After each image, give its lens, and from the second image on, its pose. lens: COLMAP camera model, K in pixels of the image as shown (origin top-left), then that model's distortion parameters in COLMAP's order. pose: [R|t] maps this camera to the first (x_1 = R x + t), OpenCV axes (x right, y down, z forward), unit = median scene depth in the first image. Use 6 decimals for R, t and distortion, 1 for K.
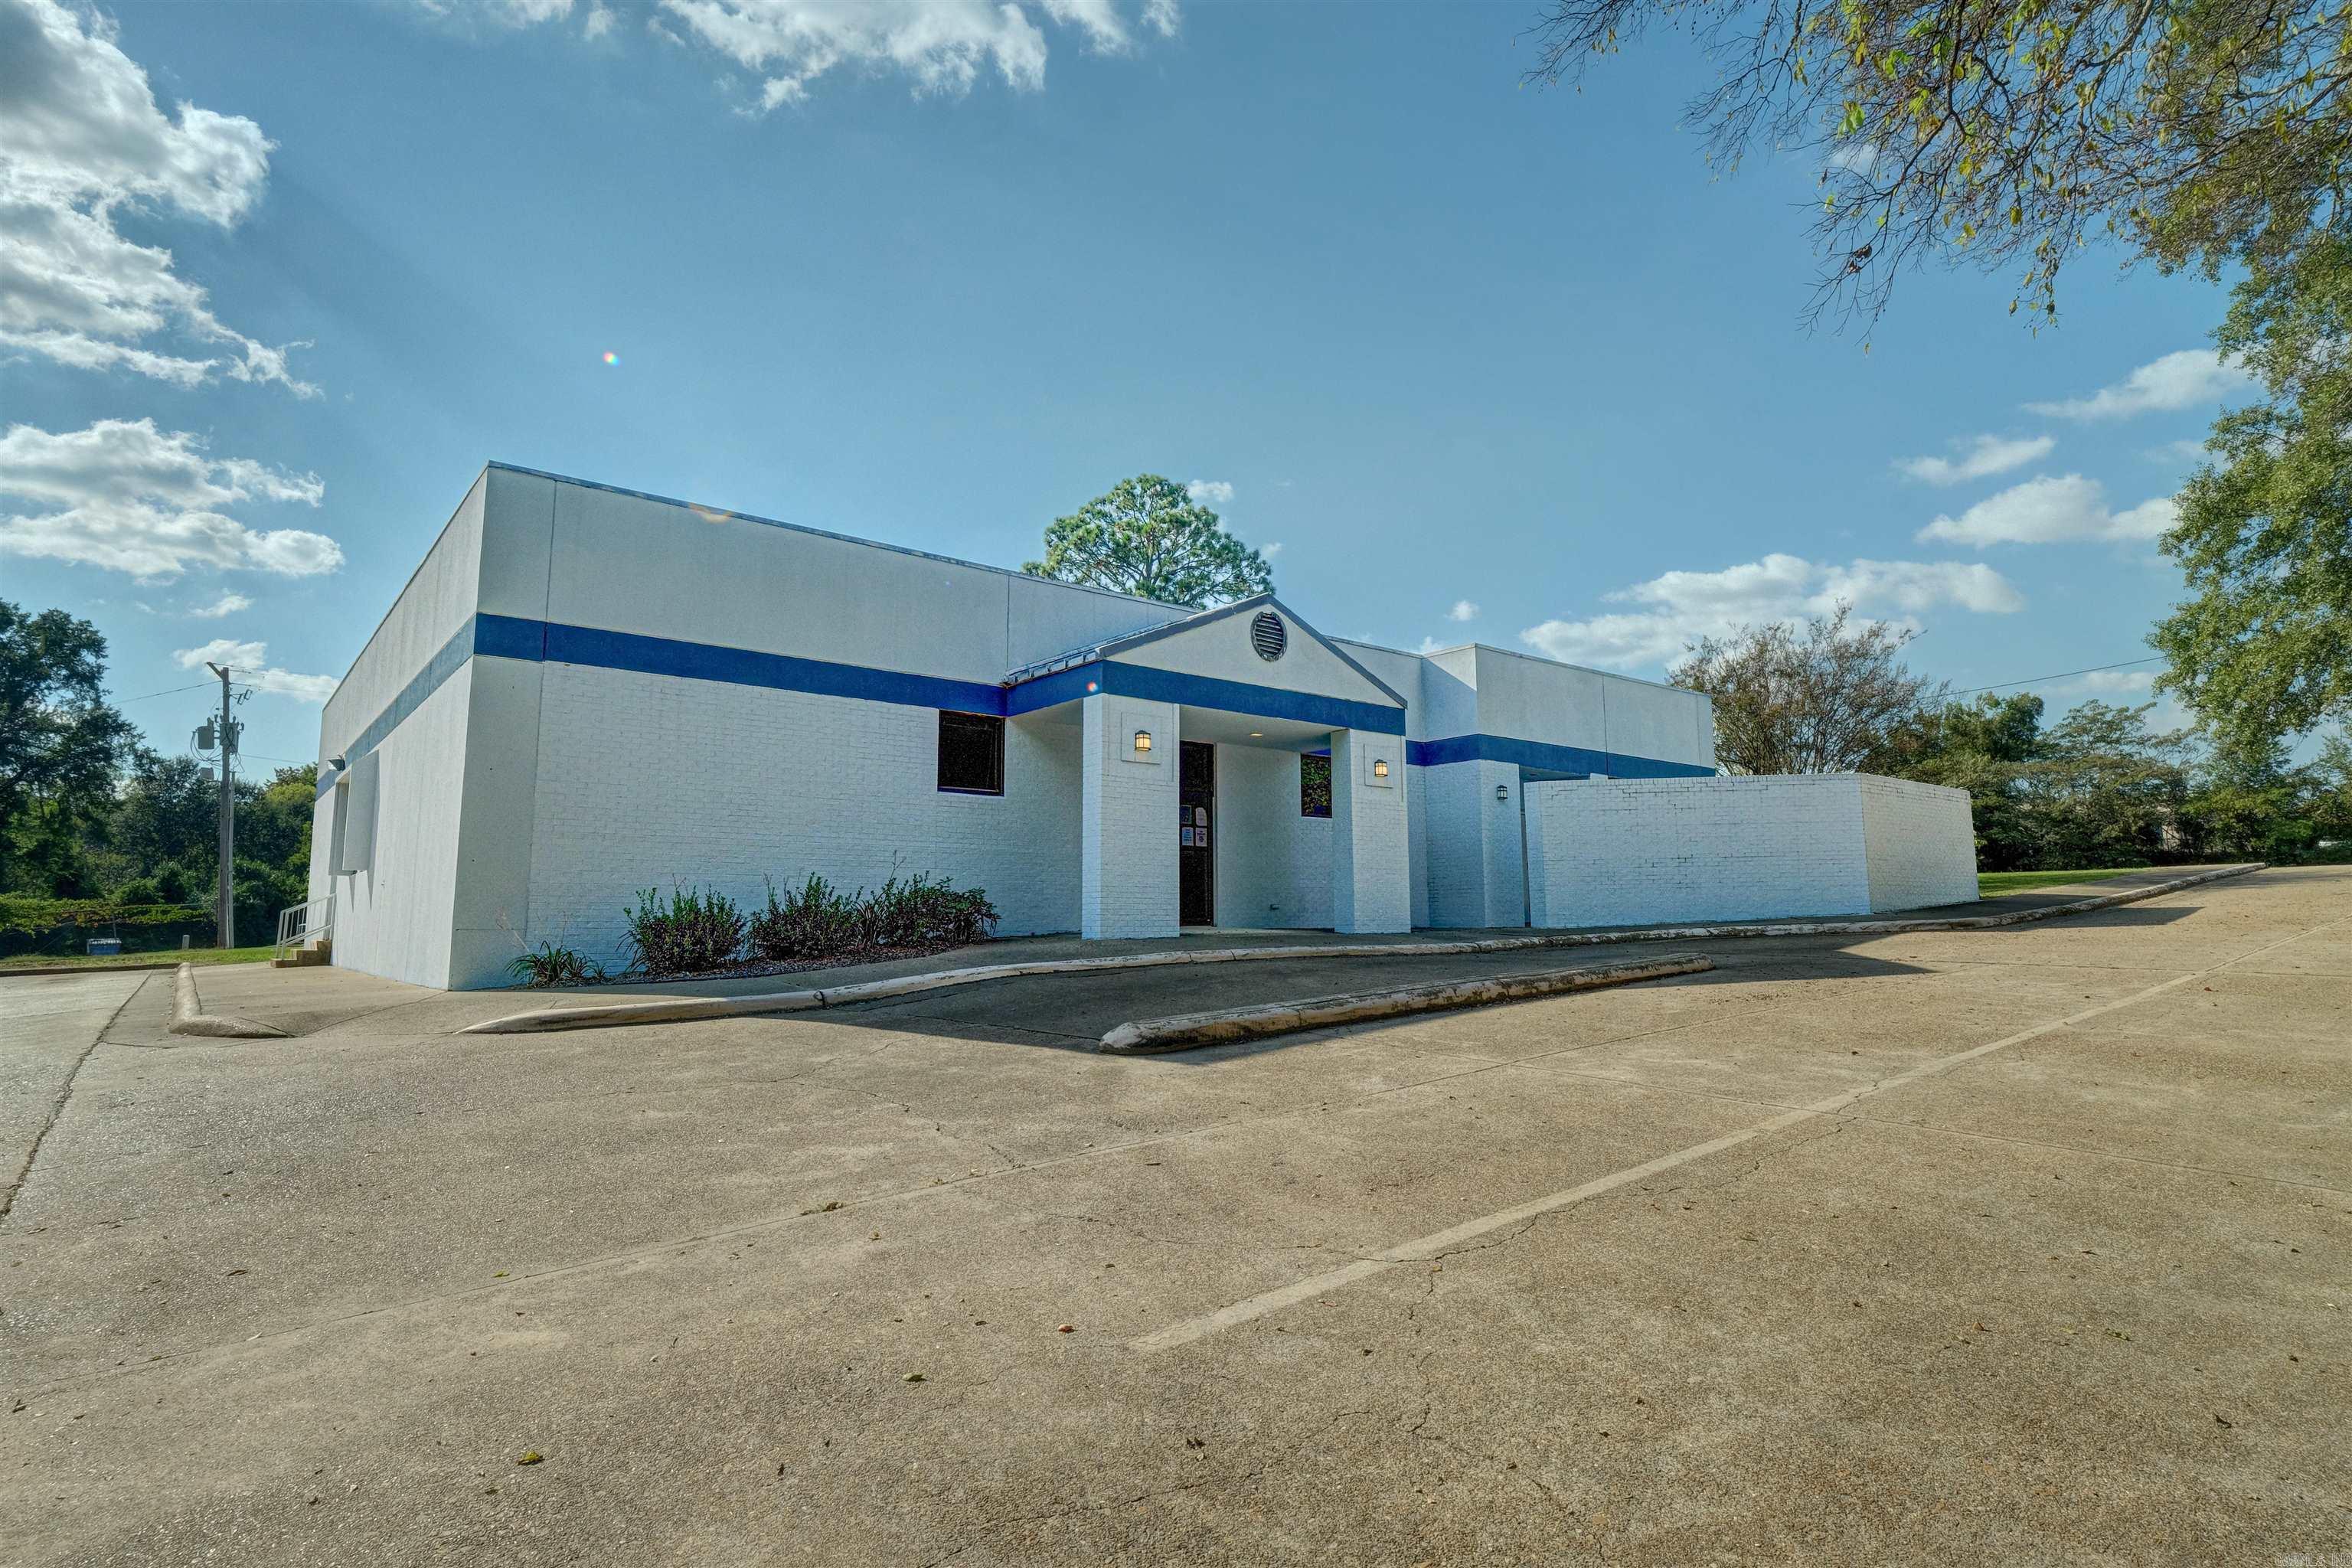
lens RADIAL K [[1195.7, 0, 1176.0], [0, 1195.7, 784.0], [0, 0, 1]] dist [0.000152, 0.000037]
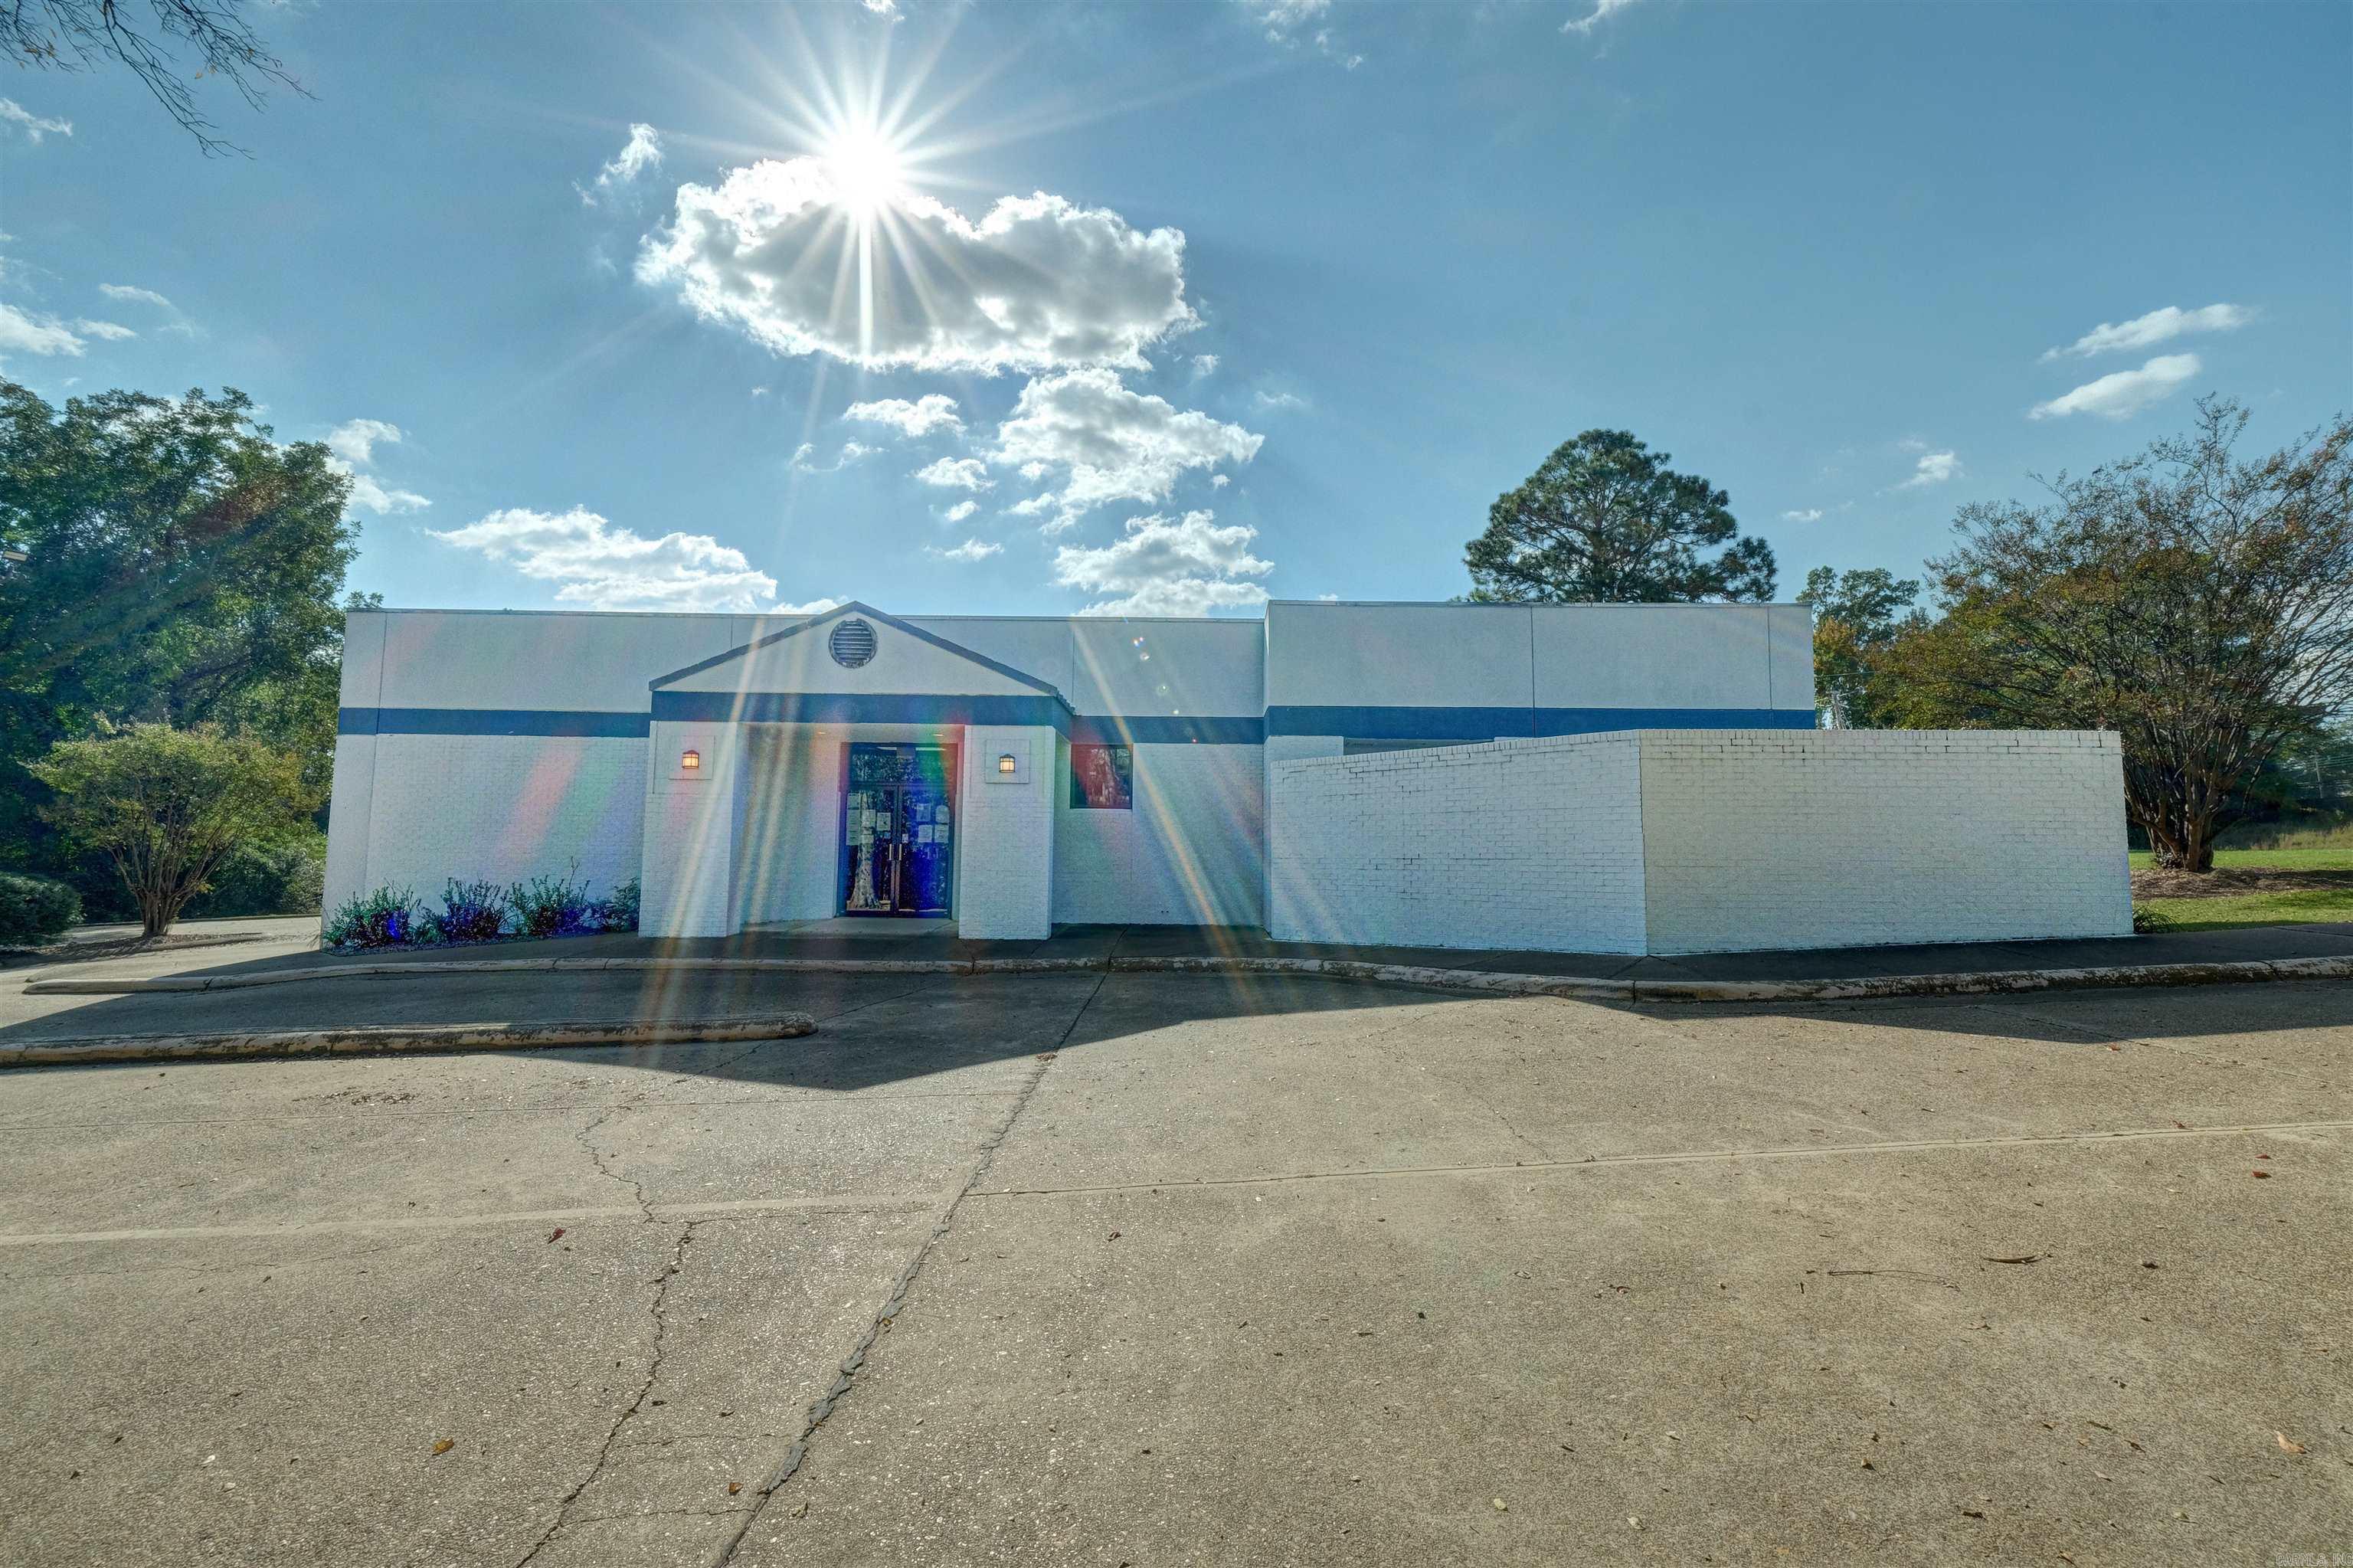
lens RADIAL K [[988.3, 0, 1176.5], [0, 988.3, 784.0], [0, 0, 1]] dist [-0.001217, -0.000233]
pose [[0.788389, -0.033502, -0.614264, 0.794130], [0.058417, 0.998081, 0.020541, -0.005849], [0.612397, -0.052077, 0.788833, 0.495854]]
